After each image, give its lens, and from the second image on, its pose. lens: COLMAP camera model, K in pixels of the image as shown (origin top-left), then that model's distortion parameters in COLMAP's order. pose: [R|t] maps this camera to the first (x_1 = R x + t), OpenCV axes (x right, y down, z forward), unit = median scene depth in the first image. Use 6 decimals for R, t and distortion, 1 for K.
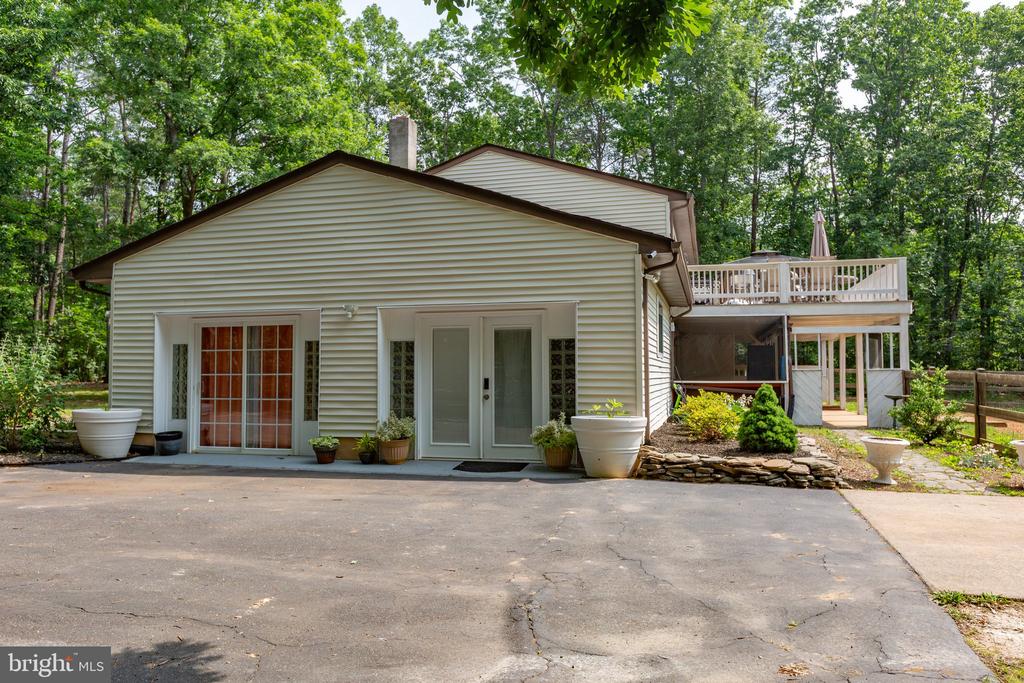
lens RADIAL K [[738.1, 0, 511.8], [0, 738.1, 343.7], [0, 0, 1]] dist [-0.001398, -0.001269]
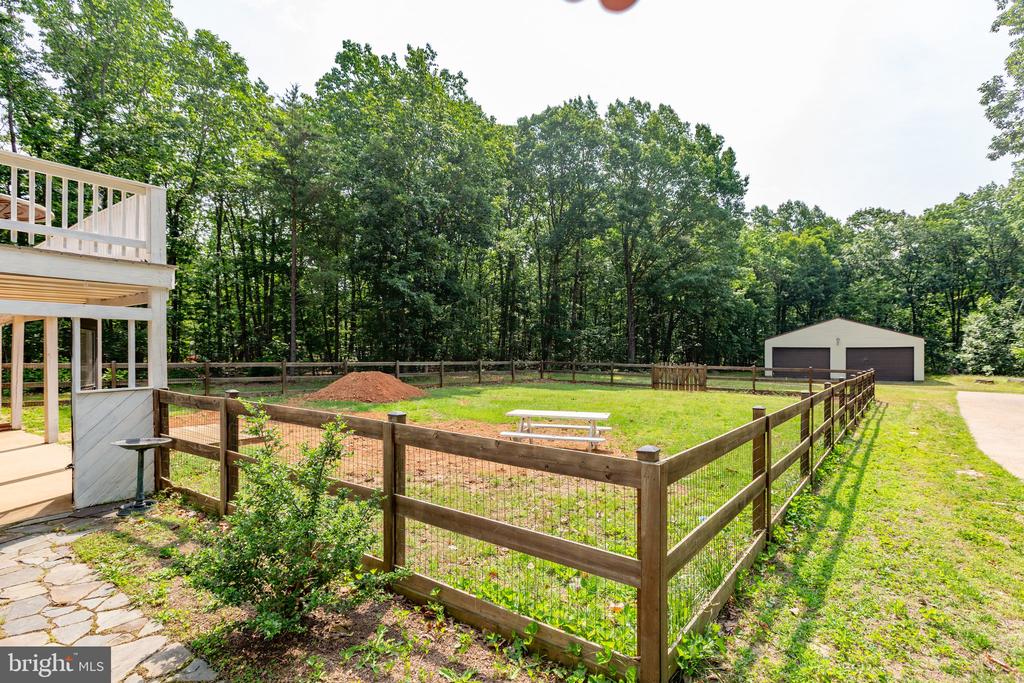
lens RADIAL K [[475.4, 0, 508.6], [0, 475.4, 344.1], [0, 0, 1]] dist [-0.002531, -0.000312]
pose [[0.344406, -0.000157, 0.938821, 0.282373], [-0.042382, 0.998978, 0.015715, -0.014564], [-0.937864, -0.045201, 0.344047, 0.619378]]
